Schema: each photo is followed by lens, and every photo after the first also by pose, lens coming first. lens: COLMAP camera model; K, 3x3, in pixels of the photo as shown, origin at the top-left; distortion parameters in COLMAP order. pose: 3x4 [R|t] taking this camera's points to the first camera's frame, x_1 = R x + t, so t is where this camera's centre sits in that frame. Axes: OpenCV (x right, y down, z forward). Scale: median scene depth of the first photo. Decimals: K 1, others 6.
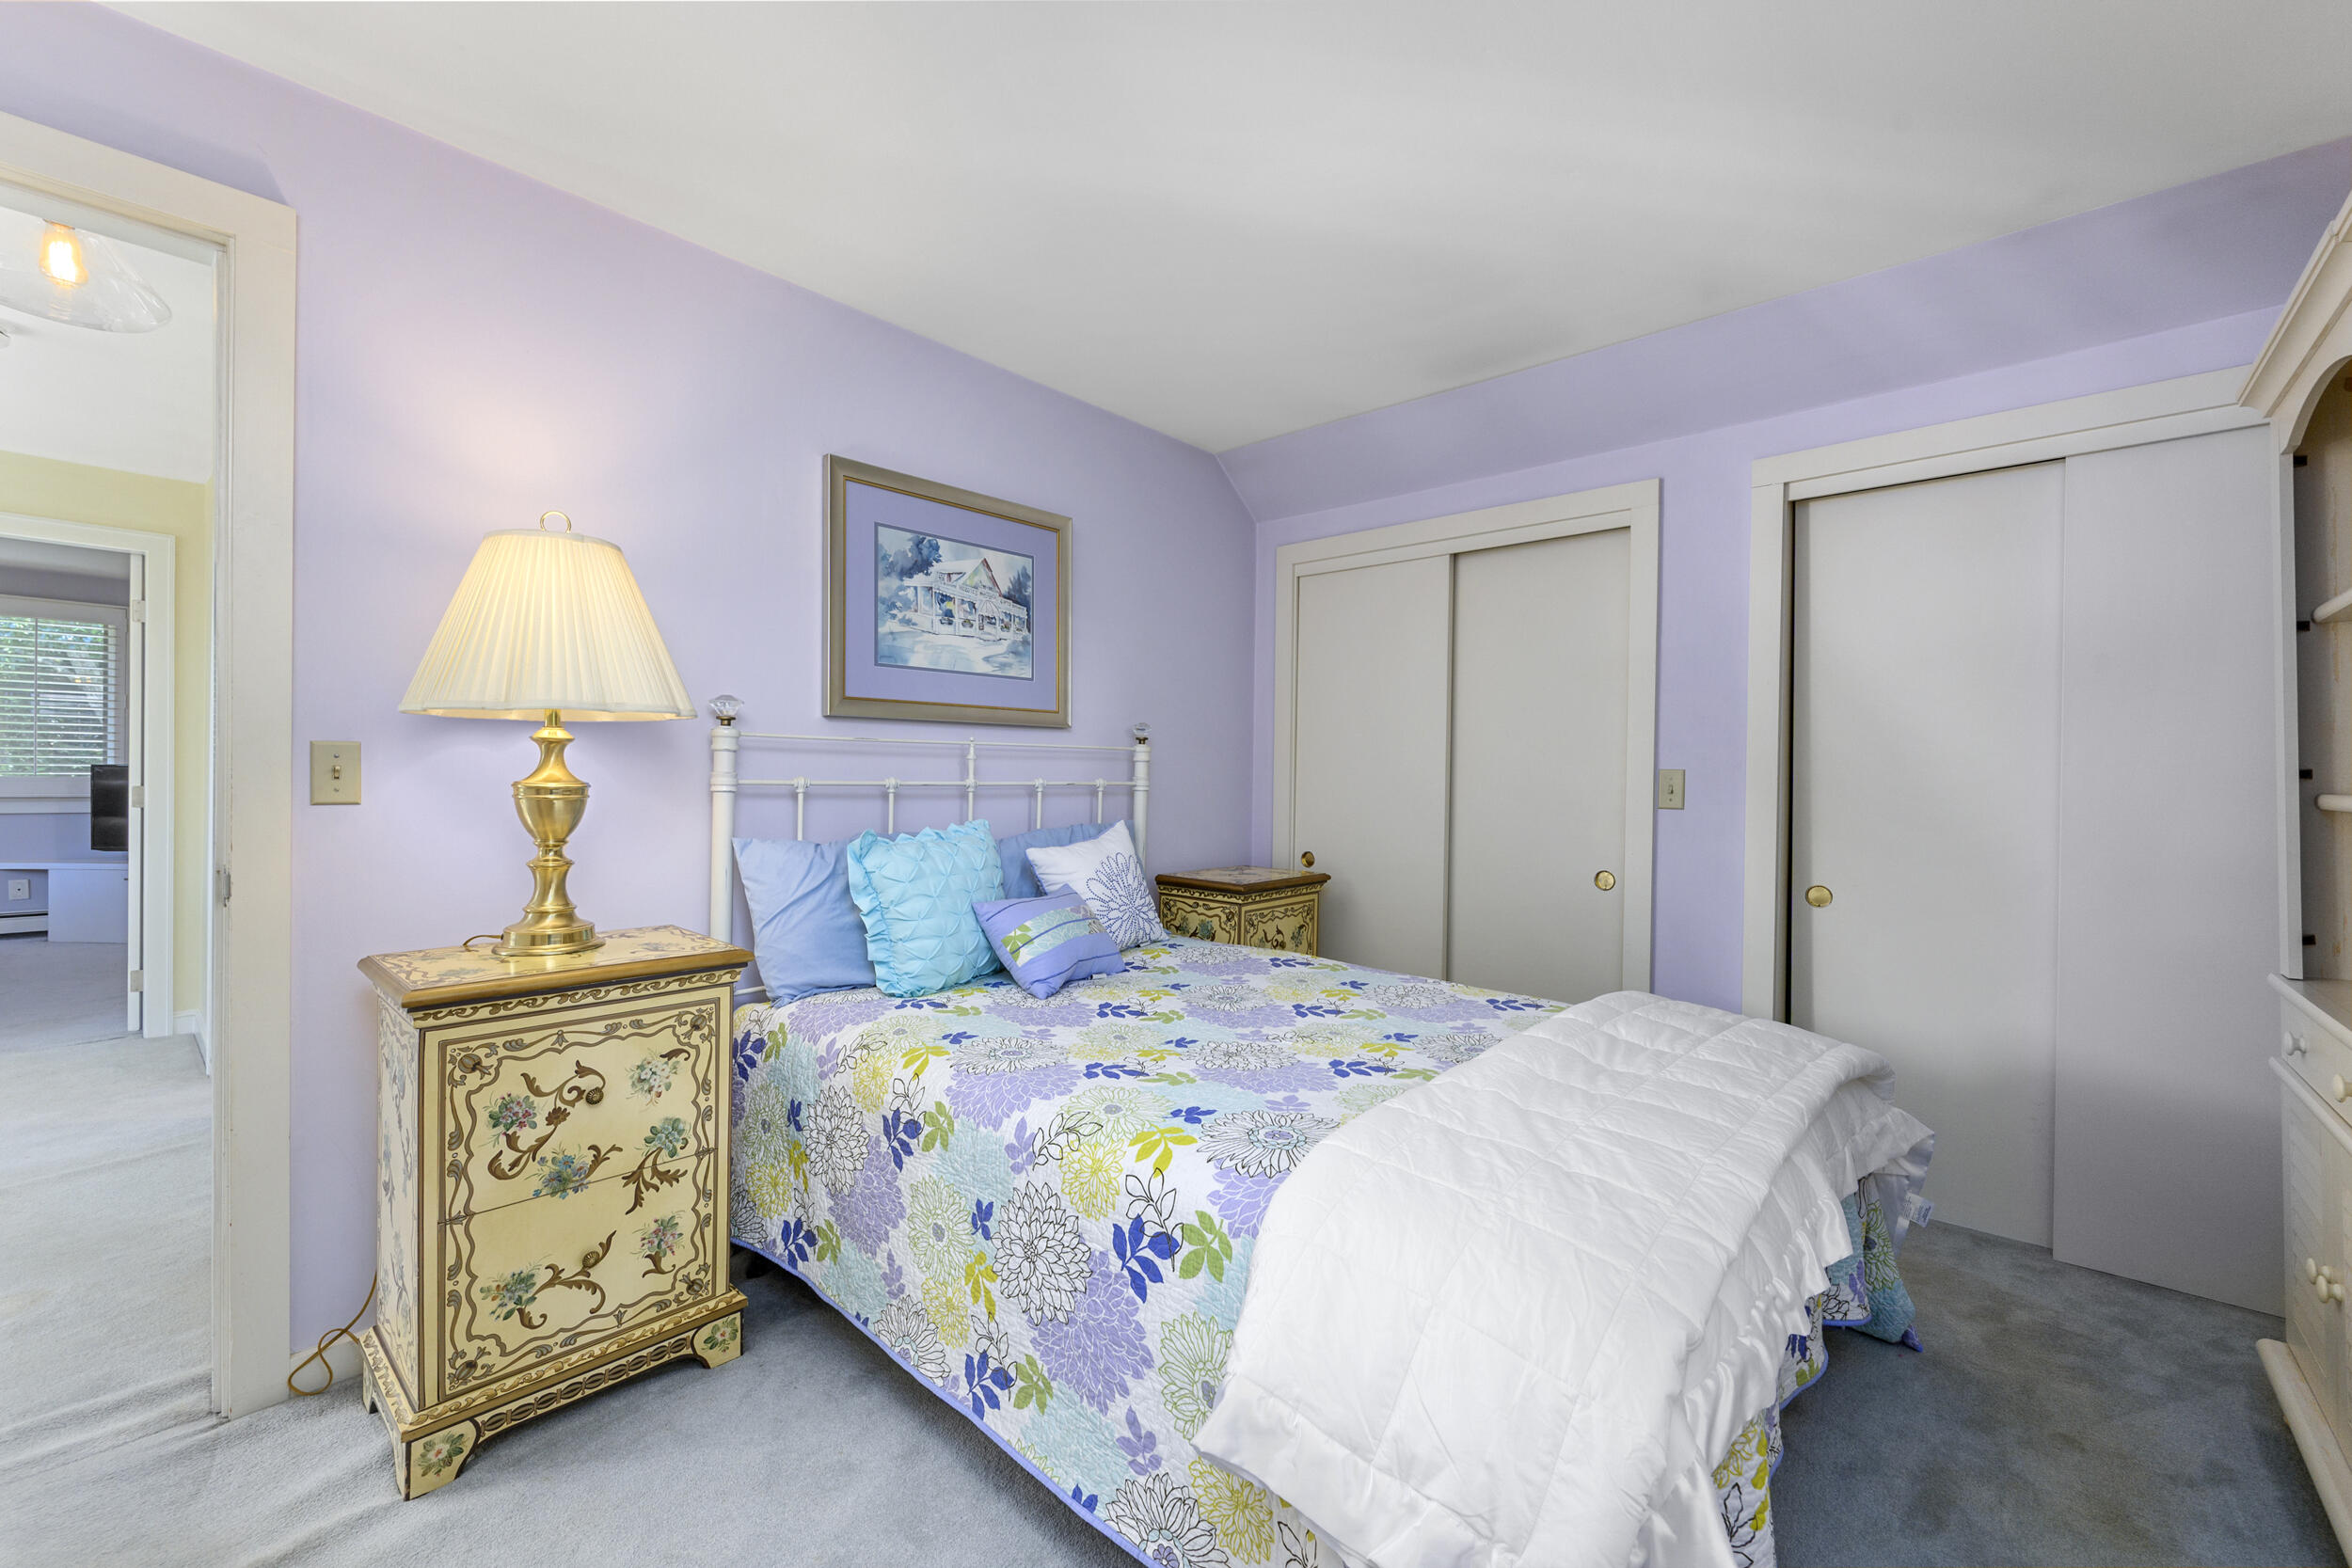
lens RADIAL K [[969.4, 0, 1139.0], [0, 969.4, 777.6], [0, 0, 1]] dist [-0.012700, 0.000006]
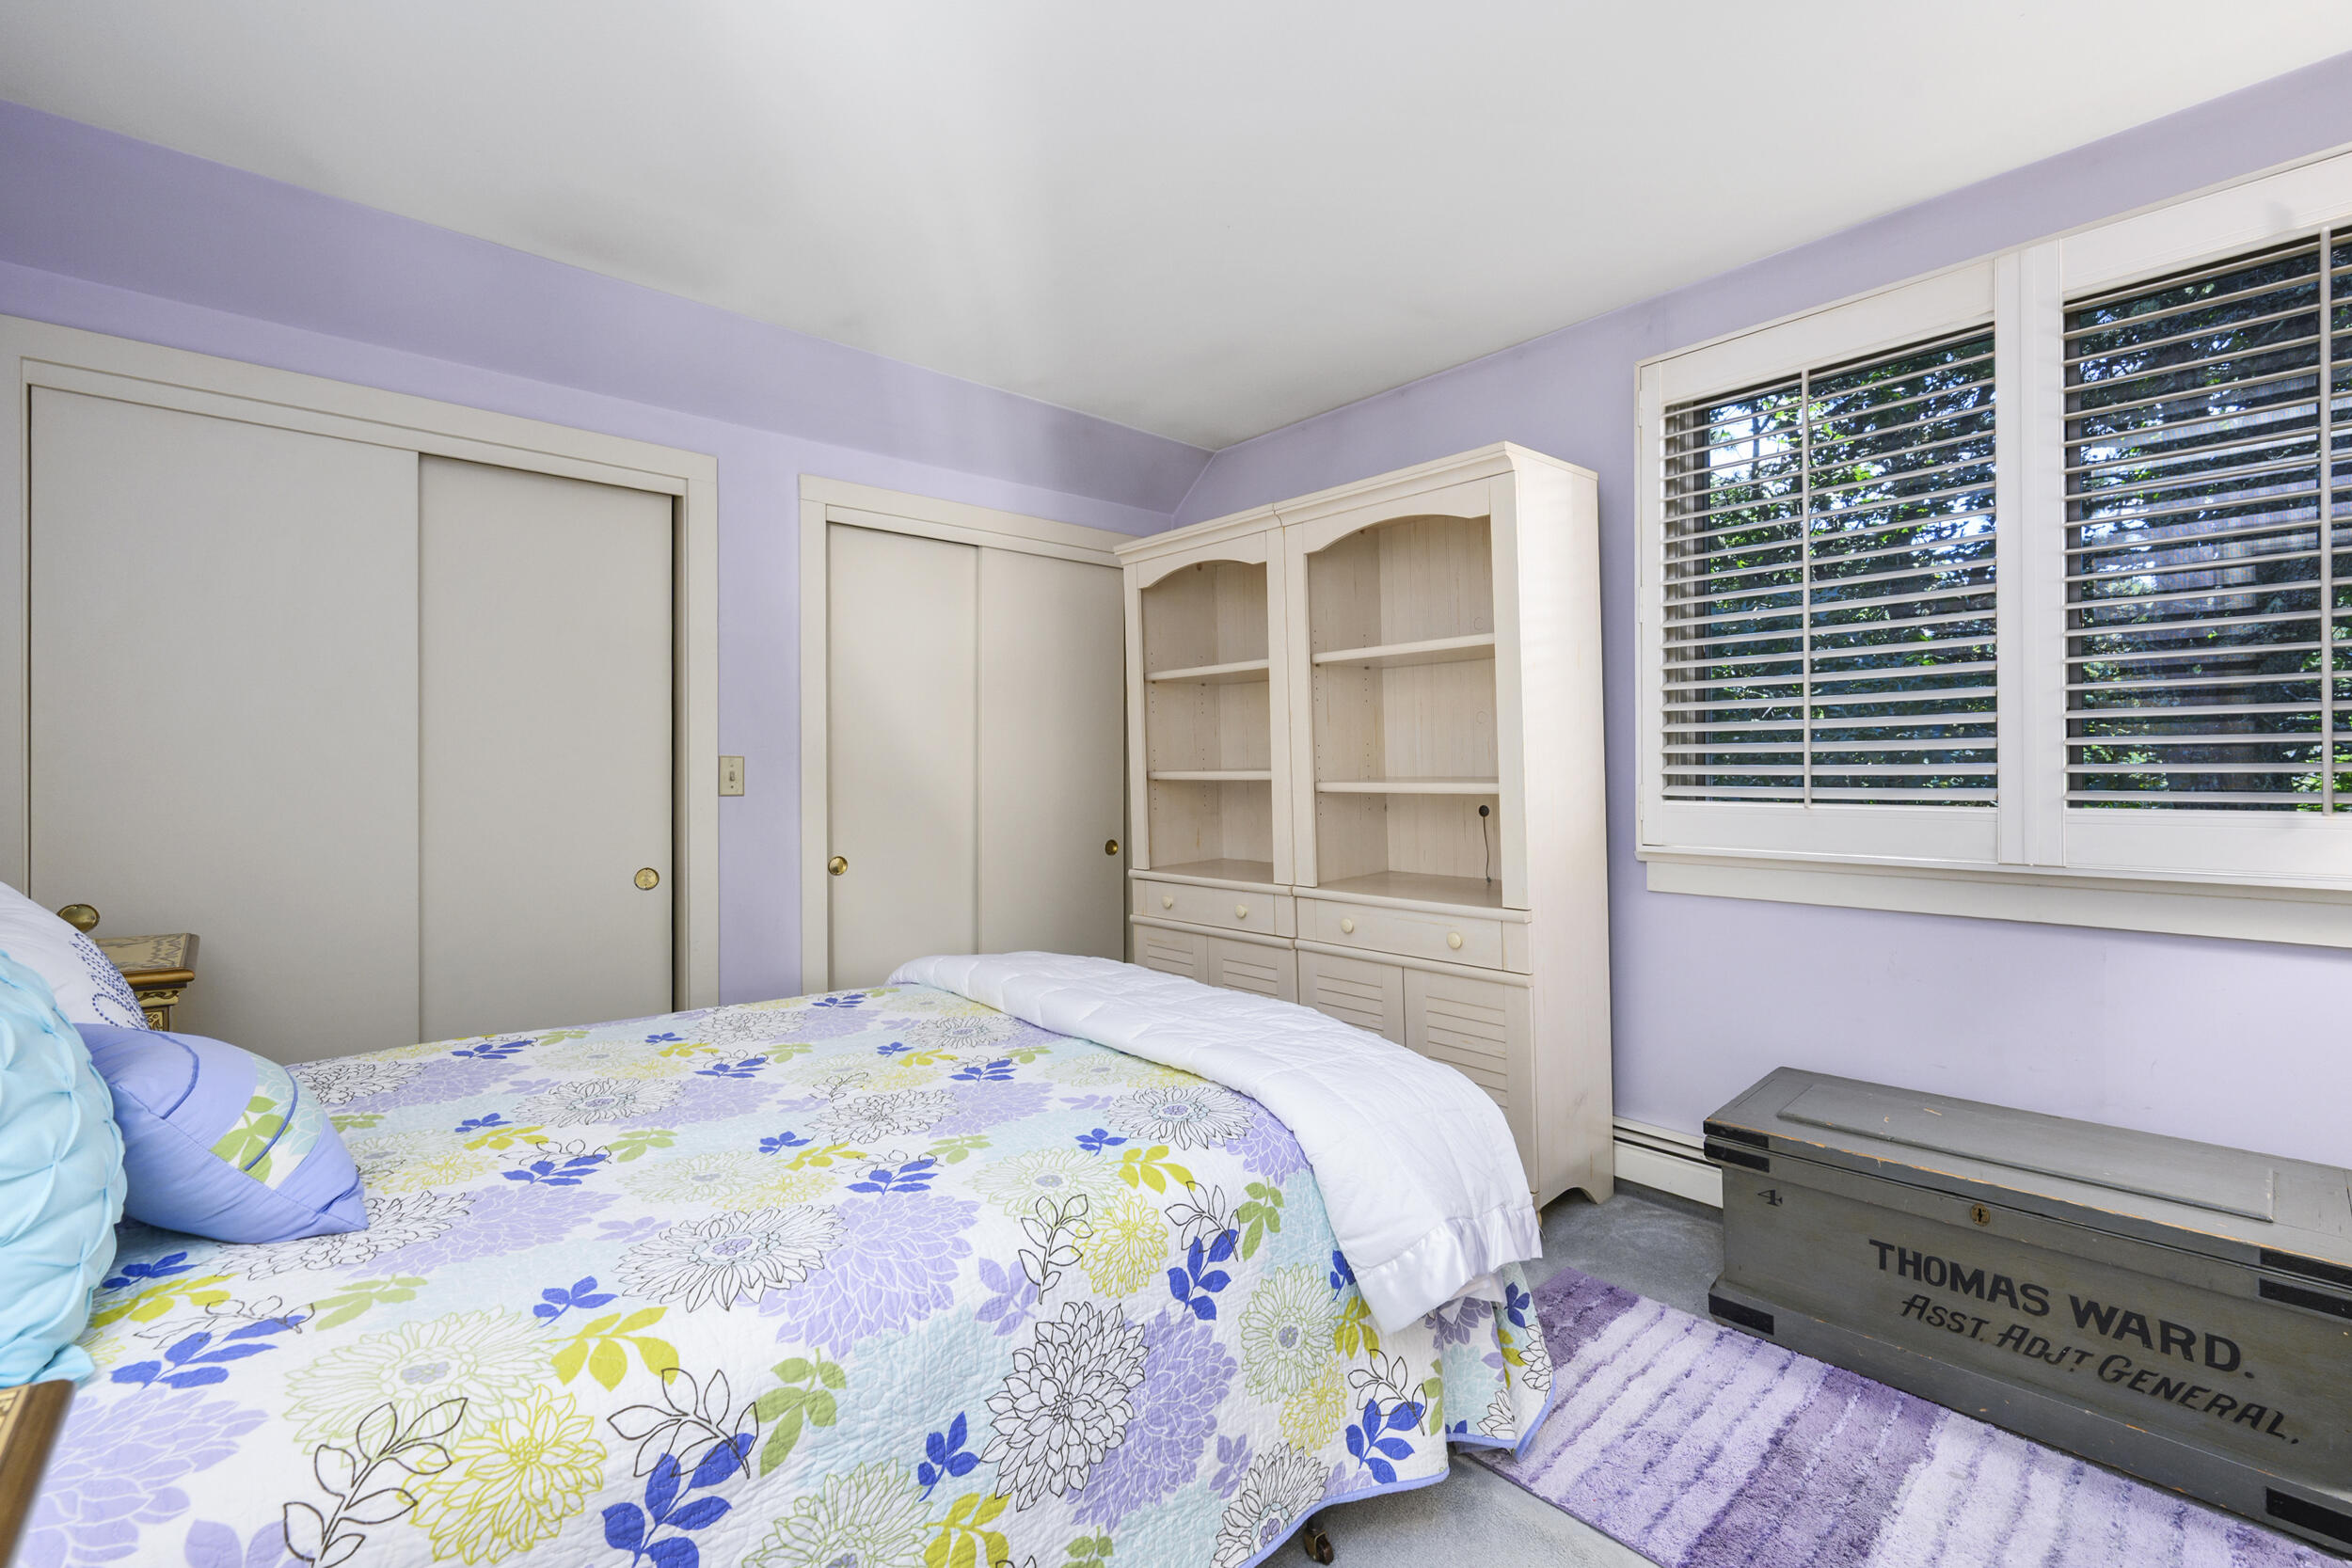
lens RADIAL K [[969.4, 0, 1139.0], [0, 969.4, 777.6], [0, 0, 1]] dist [-0.012700, 0.000006]
pose [[0.116050, -0.002050, 0.993241, -0.798100], [0.014399, 0.999896, 0.000381, 0.006377], [-0.993139, 0.014257, 0.116067, 0.804362]]
